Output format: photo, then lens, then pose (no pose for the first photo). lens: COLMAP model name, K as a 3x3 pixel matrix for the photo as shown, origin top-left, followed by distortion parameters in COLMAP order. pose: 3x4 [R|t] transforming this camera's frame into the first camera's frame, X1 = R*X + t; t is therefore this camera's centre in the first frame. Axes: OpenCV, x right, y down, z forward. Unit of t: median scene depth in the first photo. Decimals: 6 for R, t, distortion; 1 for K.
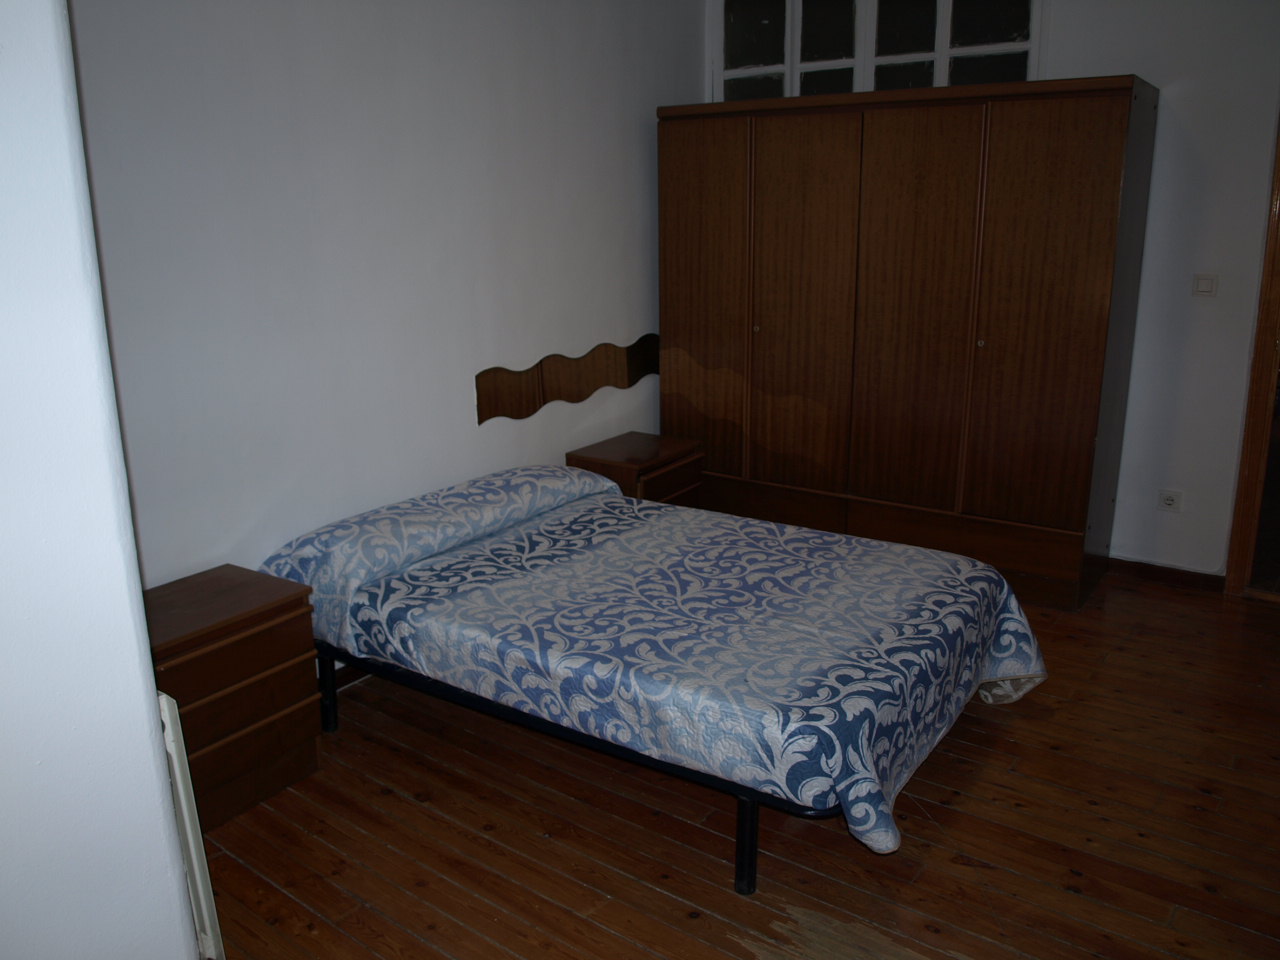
lens RADIAL K [[1016.6, 0, 615.7], [0, 1016.6, 477.7], [0, 0, 1]] dist [-0.116396, 0.080376]
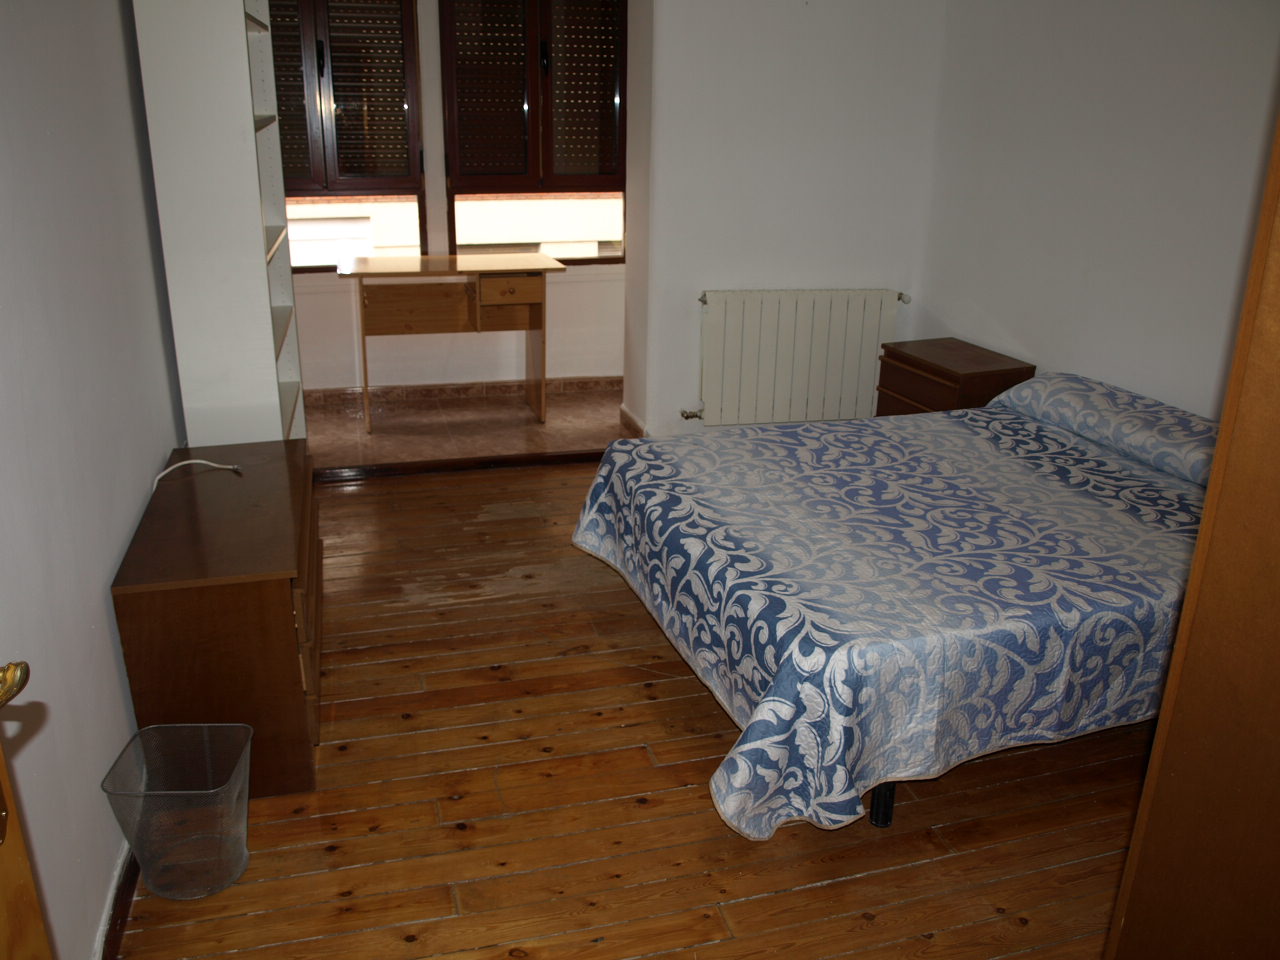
lens RADIAL K [[1016.6, 0, 615.7], [0, 1016.6, 477.7], [0, 0, 1]] dist [-0.116396, 0.080376]
pose [[-0.593412, 0.285318, -0.752632, 0.904675], [-0.201177, 0.852812, 0.481913, -0.289150], [0.779352, 0.437385, -0.448670, 1.143994]]
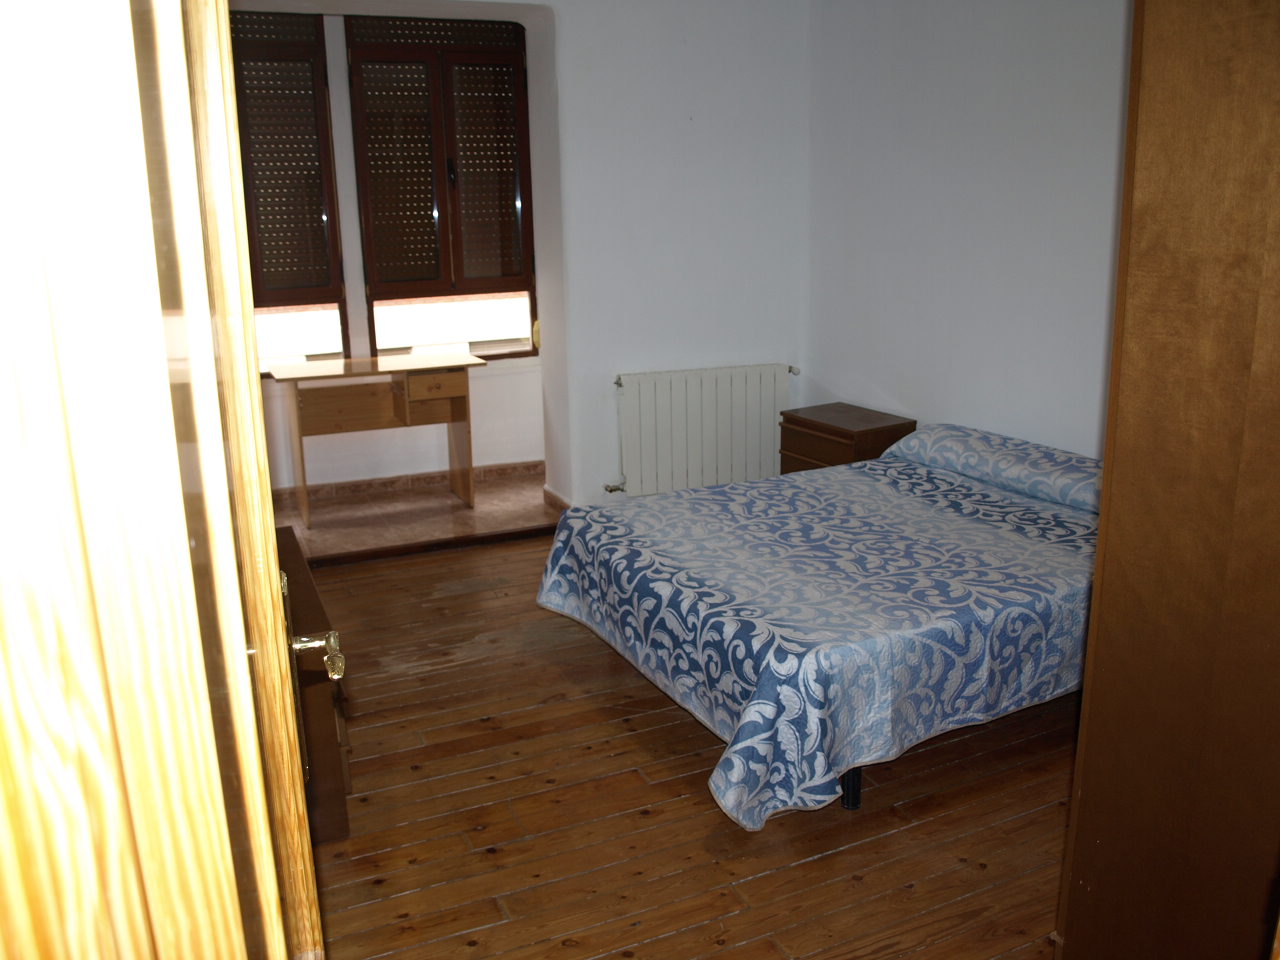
lens RADIAL K [[1016.6, 0, 615.7], [0, 1016.6, 477.7], [0, 0, 1]] dist [-0.116396, 0.080376]
pose [[-0.469190, 0.251705, -0.846466, 1.051447], [-0.188520, 0.907876, 0.374462, -0.296263], [0.862740, 0.335270, -0.378515, 1.133826]]
